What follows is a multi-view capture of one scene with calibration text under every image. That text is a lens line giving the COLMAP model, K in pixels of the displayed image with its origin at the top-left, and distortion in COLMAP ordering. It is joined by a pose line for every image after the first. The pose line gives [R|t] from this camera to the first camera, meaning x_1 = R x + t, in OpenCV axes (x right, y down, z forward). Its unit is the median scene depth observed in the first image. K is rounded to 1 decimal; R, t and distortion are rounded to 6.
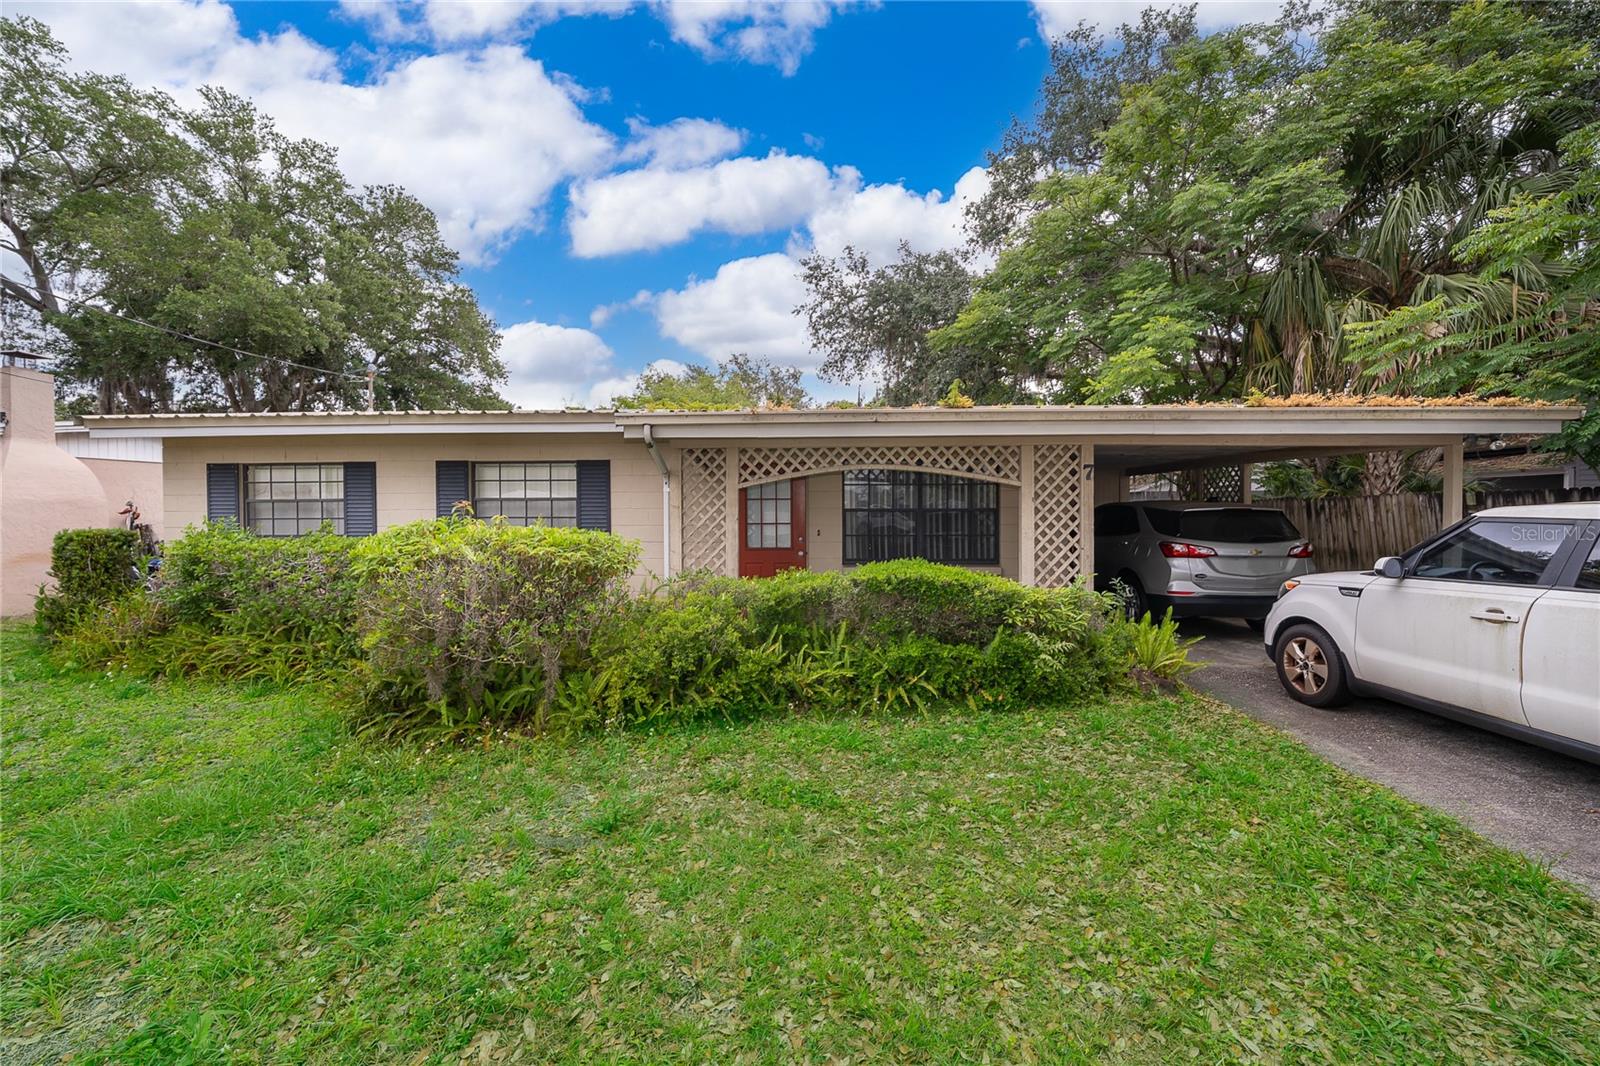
lens RADIAL K [[623.4, 0, 805.1], [0, 623.4, 544.5], [0, 0, 1]] dist [-0.008481, 0.000381]
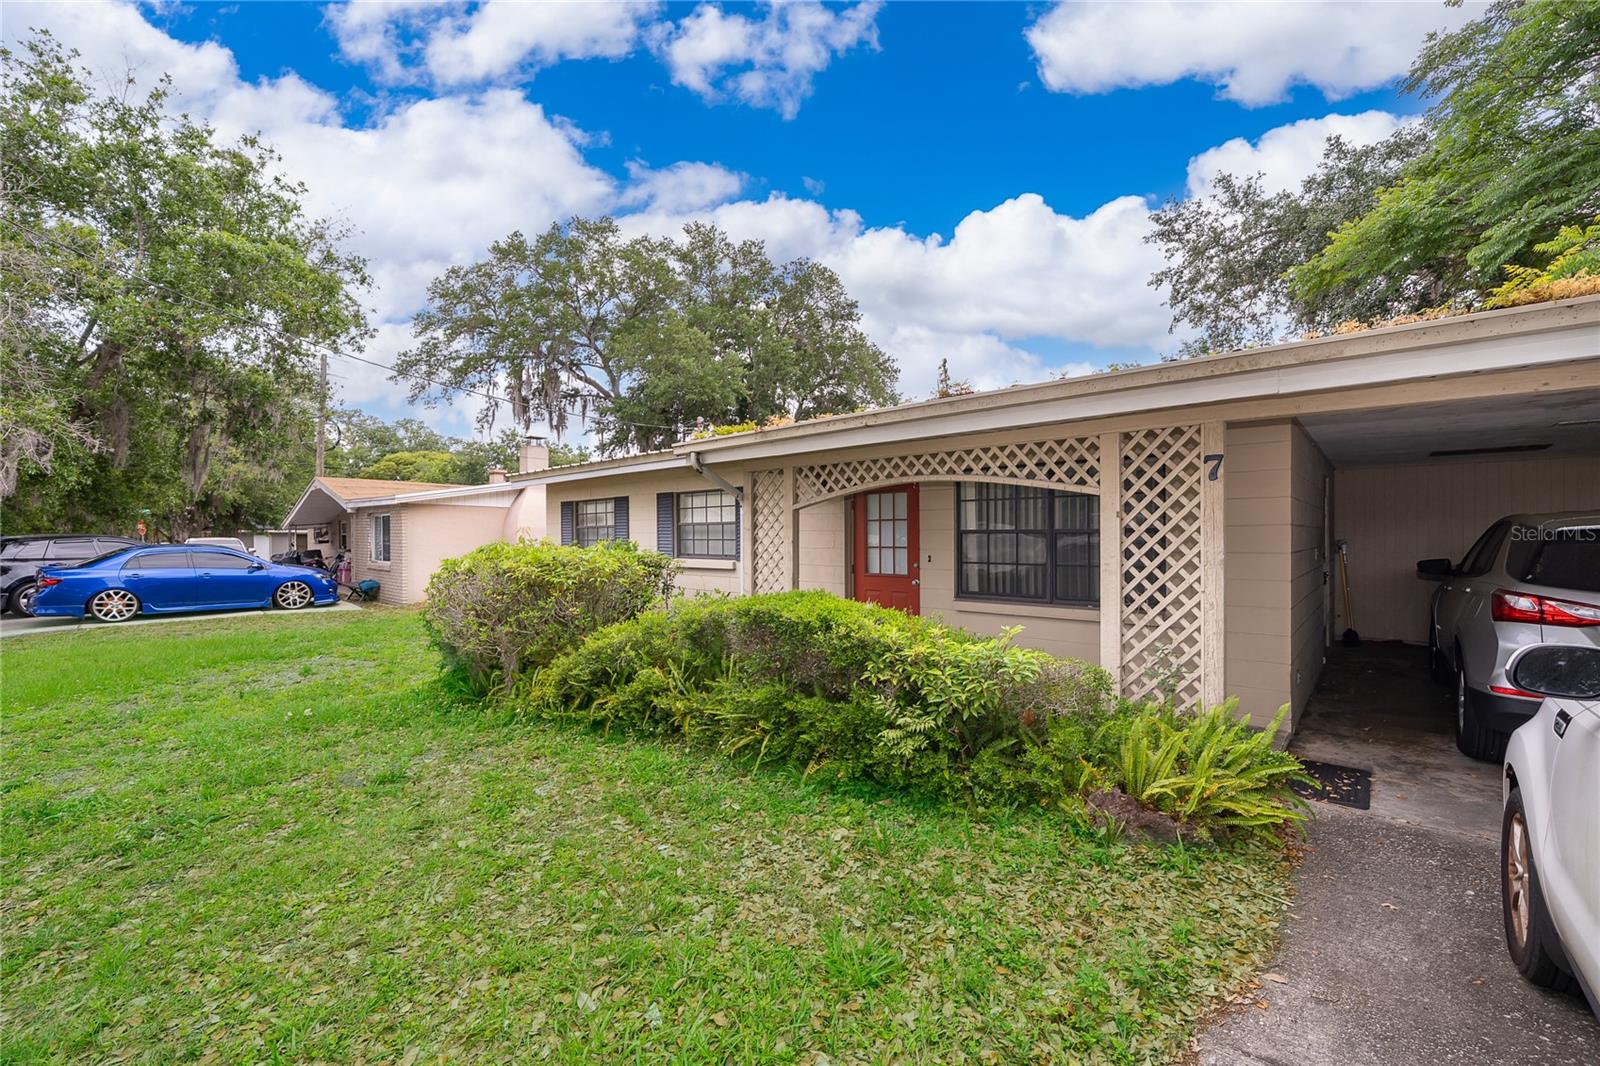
lens RADIAL K [[663.0, 0, 801.3], [0, 663.0, 546.1], [0, 0, 1]] dist [0.003273, 0.000122]
pose [[0.759665, 0.007903, -0.650267, 0.565846], [-0.032405, 0.999144, -0.025715, -0.008515], [0.649507, 0.040607, 0.759271, 0.237662]]
